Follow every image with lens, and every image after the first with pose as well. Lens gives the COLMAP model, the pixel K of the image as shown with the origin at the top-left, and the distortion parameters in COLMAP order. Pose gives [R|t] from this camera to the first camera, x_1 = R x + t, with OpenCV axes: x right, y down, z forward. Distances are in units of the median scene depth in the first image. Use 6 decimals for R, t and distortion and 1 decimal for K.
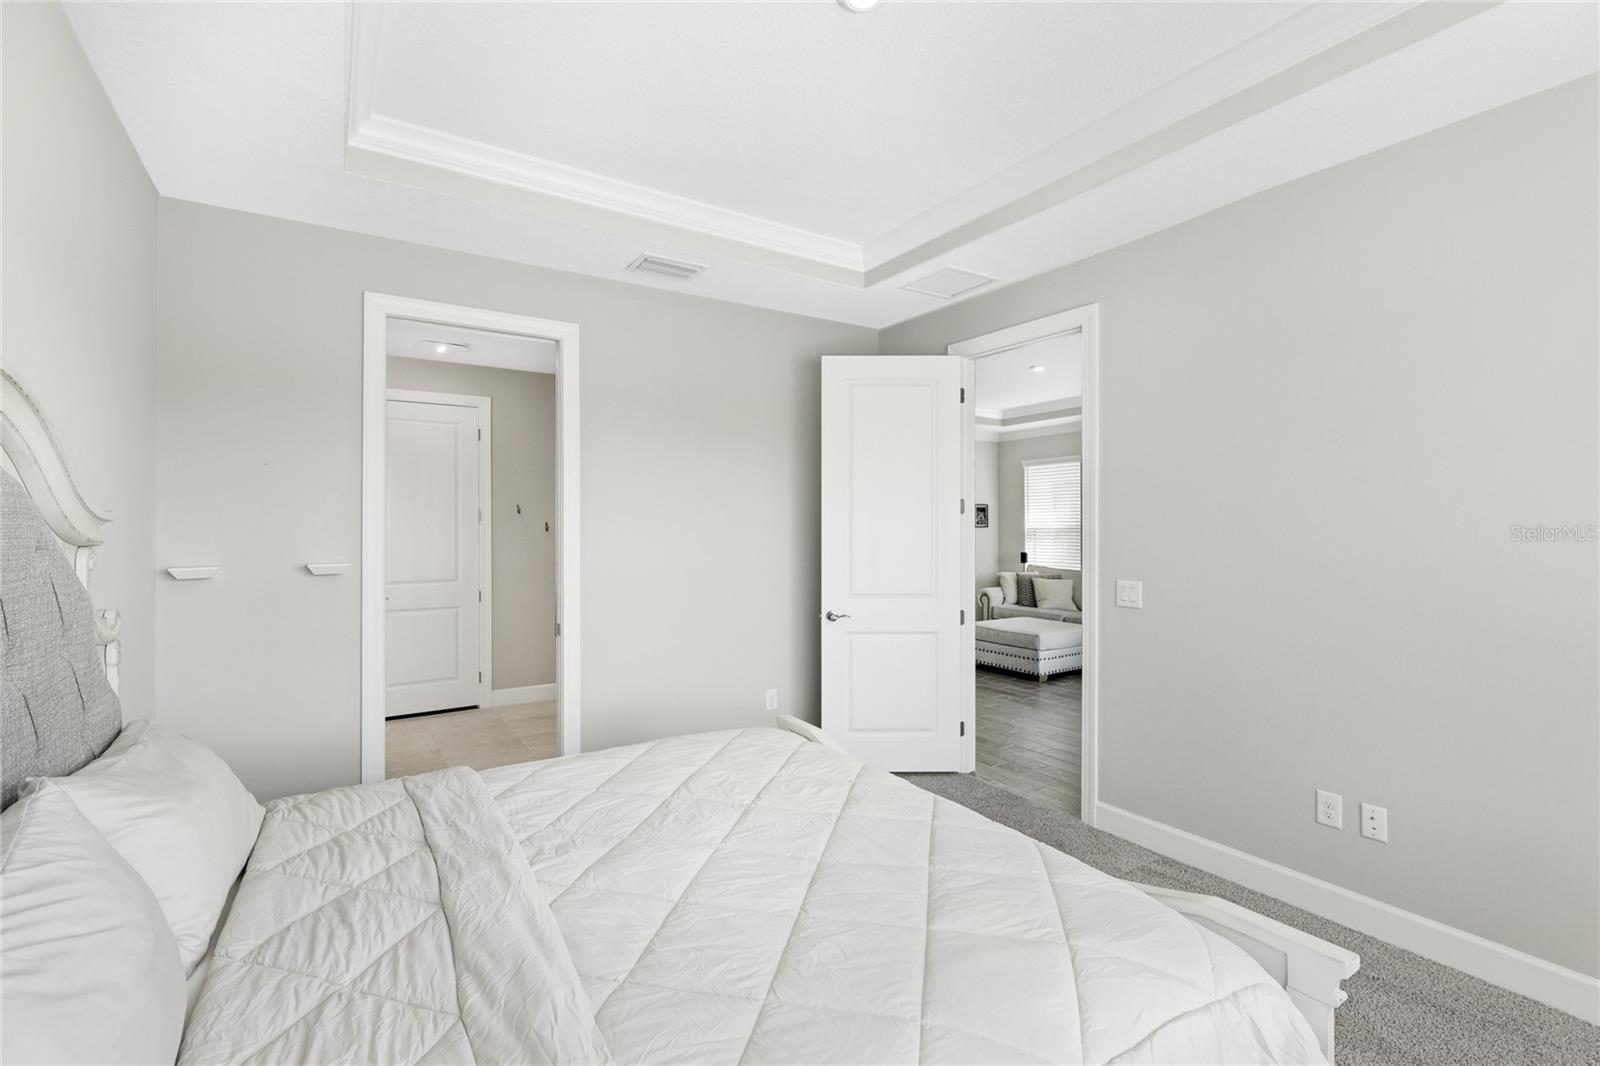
lens RADIAL K [[716.8, 0, 801.9], [0, 716.8, 530.4], [0, 0, 1]] dist [-0.002765, 0.000445]
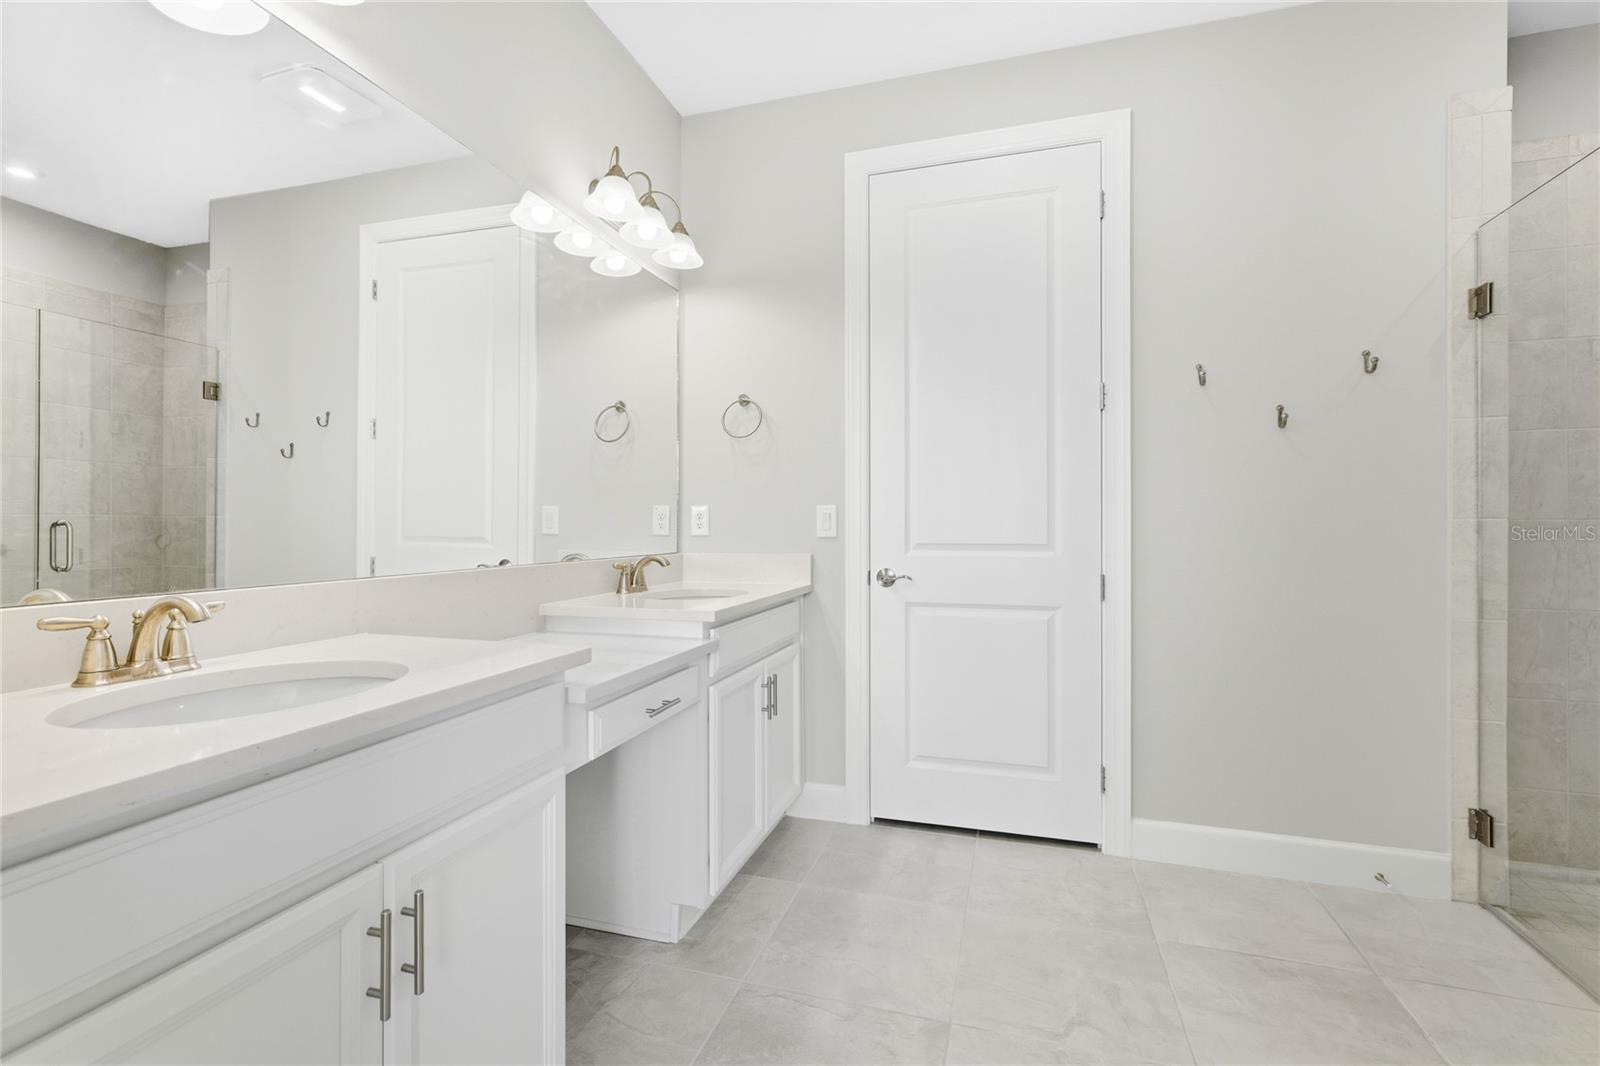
lens RADIAL K [[716.8, 0, 802.5], [0, 716.8, 527.9], [0, 0, 1]] dist [-0.002765, 0.000445]
pose [[0.659151, 0.001676, -0.752009, -0.248159], [-0.002457, 0.999997, 0.000075, 0.057333], [0.752007, 0.001798, 0.659153, 0.587271]]
